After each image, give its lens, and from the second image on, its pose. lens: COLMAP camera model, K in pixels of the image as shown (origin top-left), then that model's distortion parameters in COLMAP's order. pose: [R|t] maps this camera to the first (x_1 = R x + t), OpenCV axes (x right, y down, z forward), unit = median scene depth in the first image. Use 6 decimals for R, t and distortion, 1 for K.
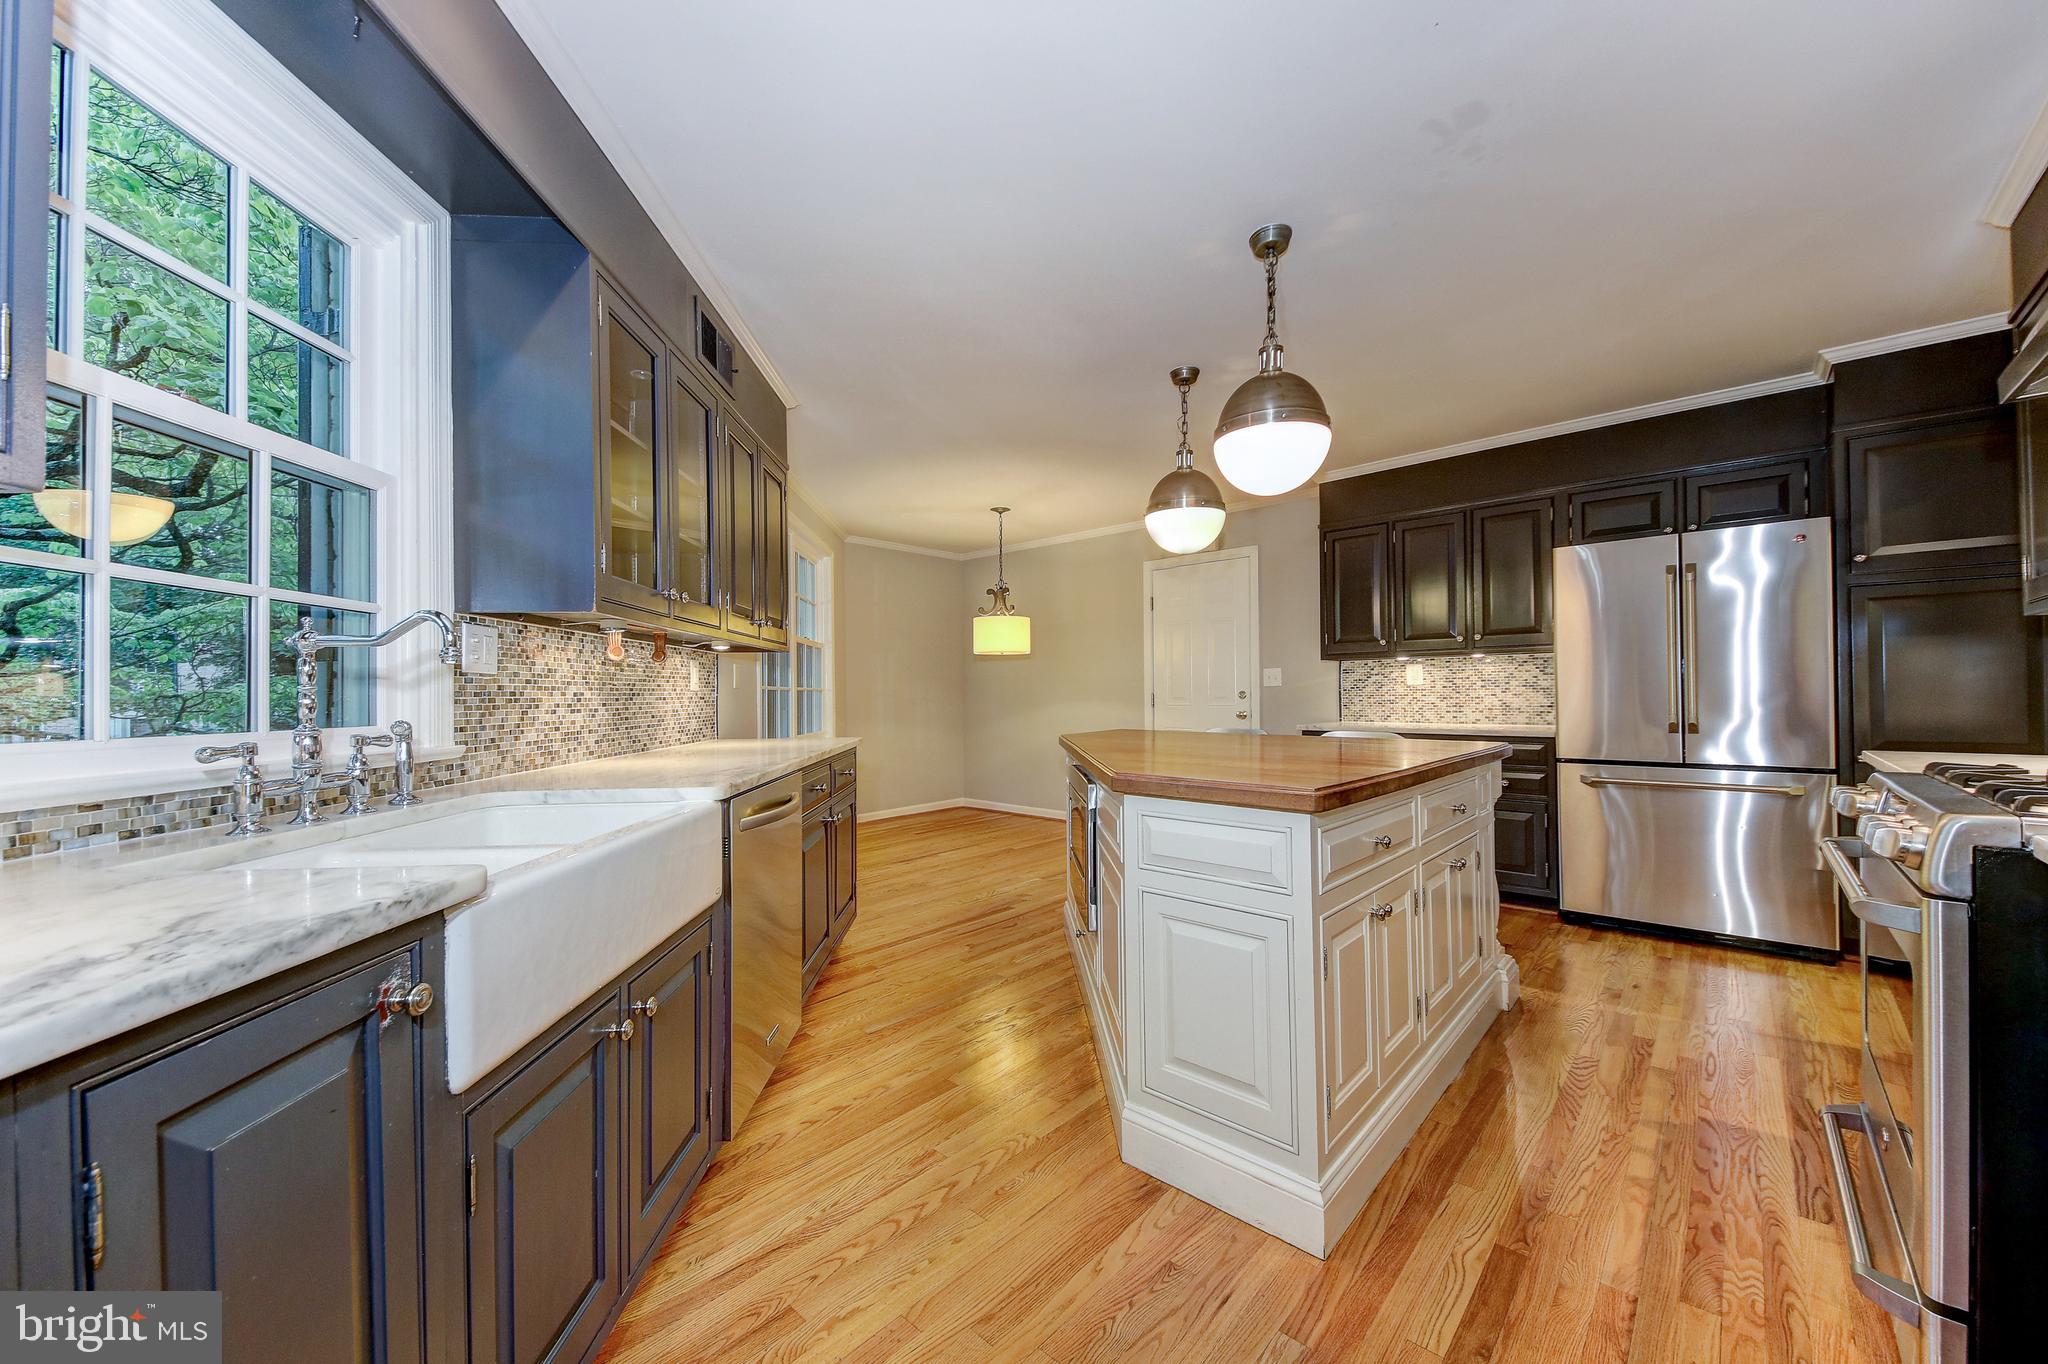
lens RADIAL K [[773.3, 0, 1016.8], [0, 773.3, 683.6], [0, 0, 1]] dist [0.014300, -0.000437]
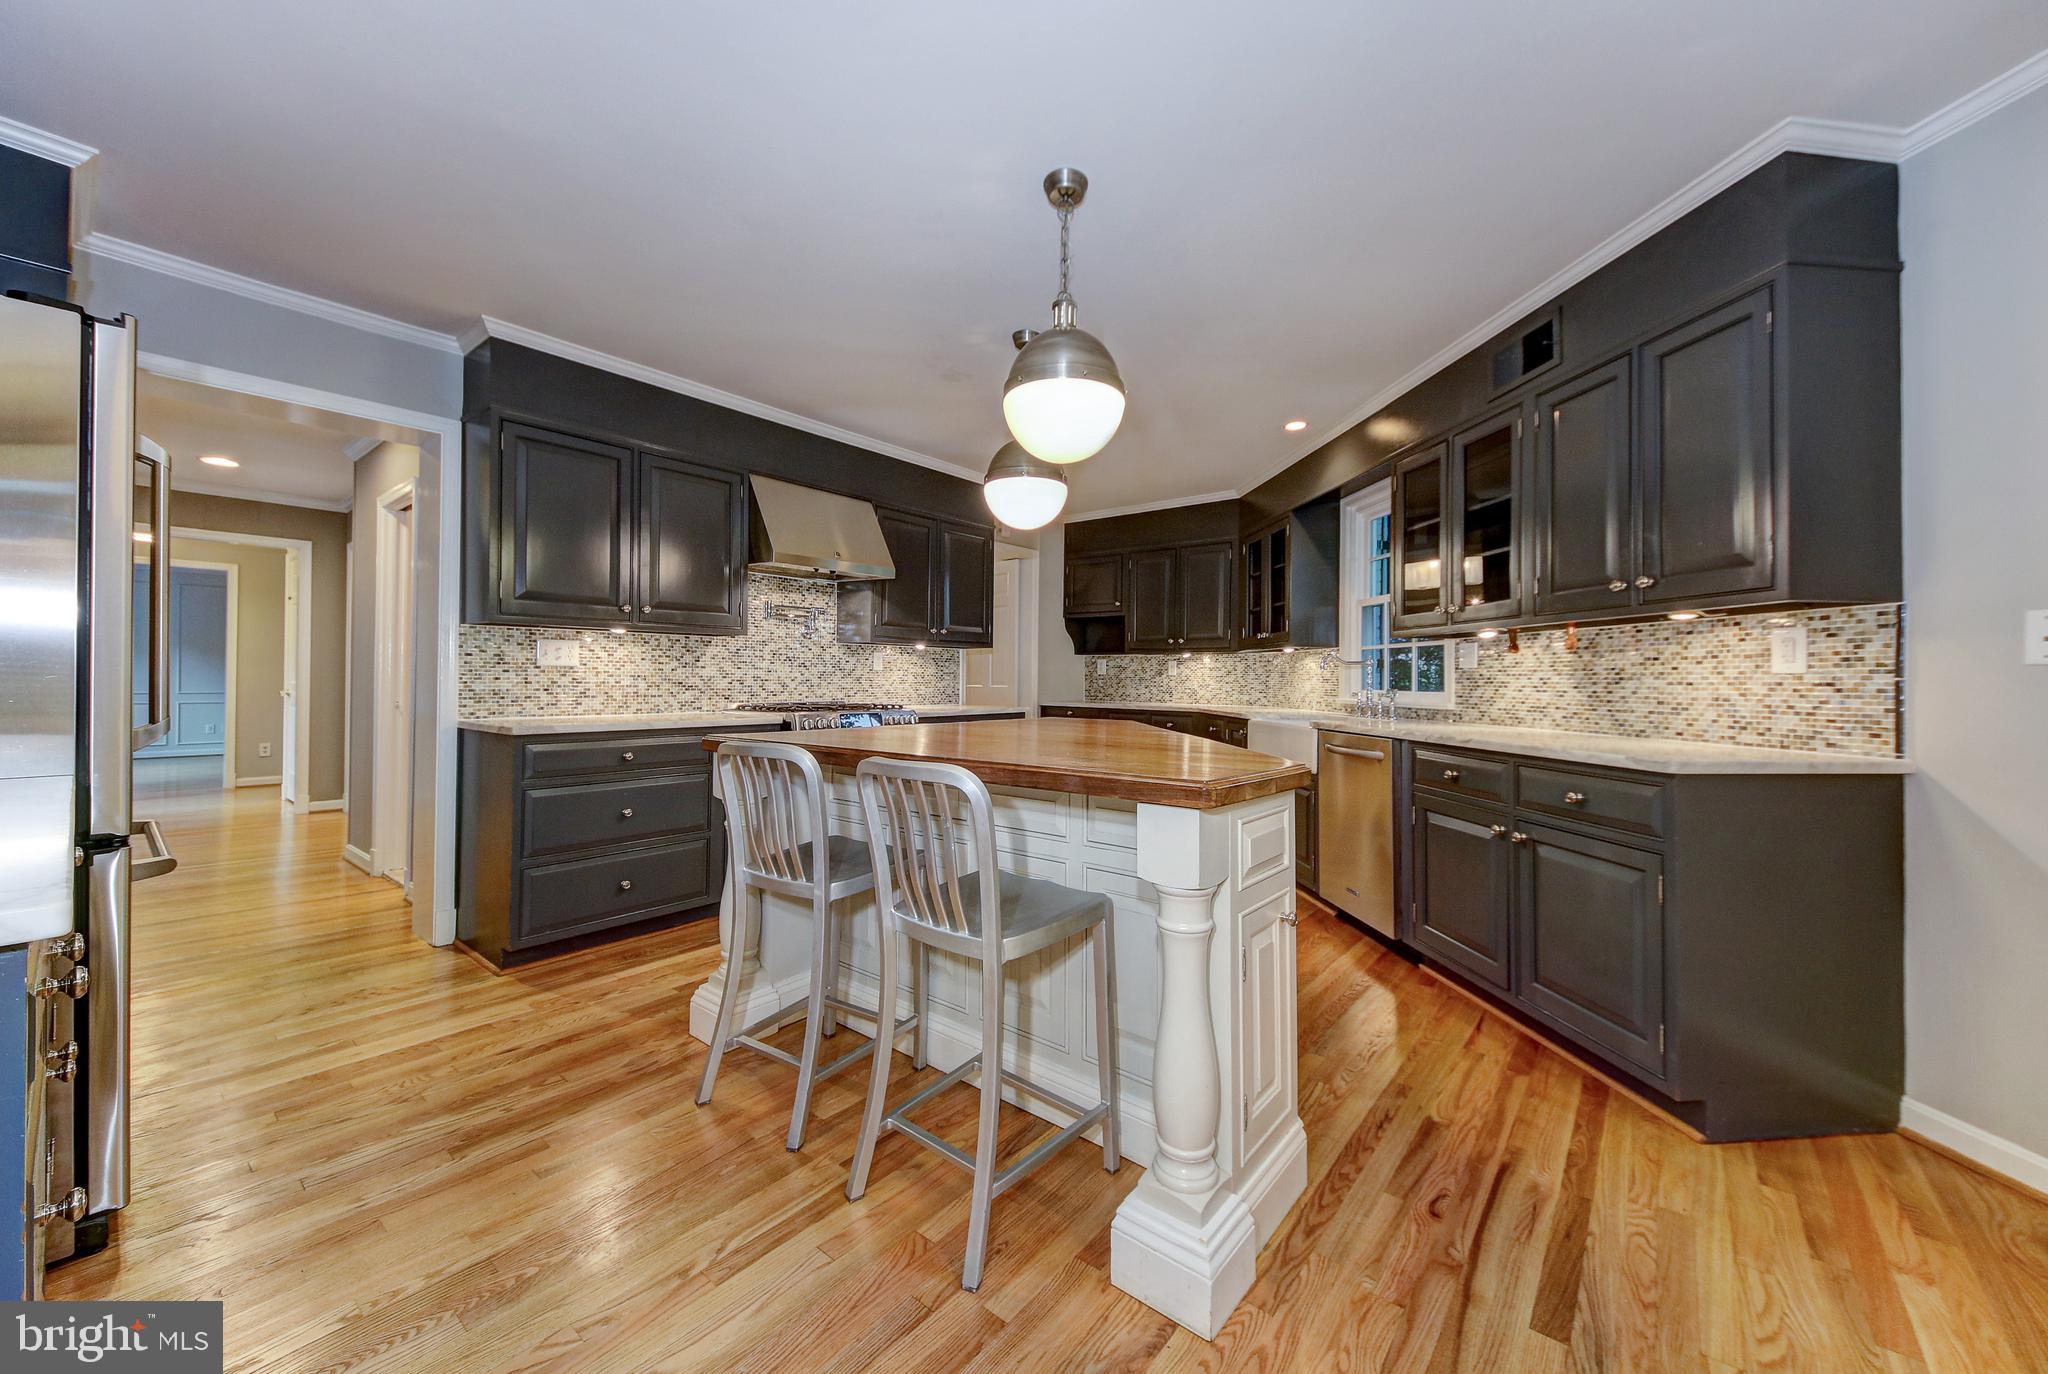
lens RADIAL K [[773.3, 0, 1027.4], [0, 773.3, 682.4], [0, 0, 1]] dist [0.014300, -0.000437]
pose [[-0.998557, 0.001597, -0.053677, 0.420108], [0.002228, 0.999929, -0.011705, 0.035513], [0.053655, -0.011808, -0.998490, 2.414766]]
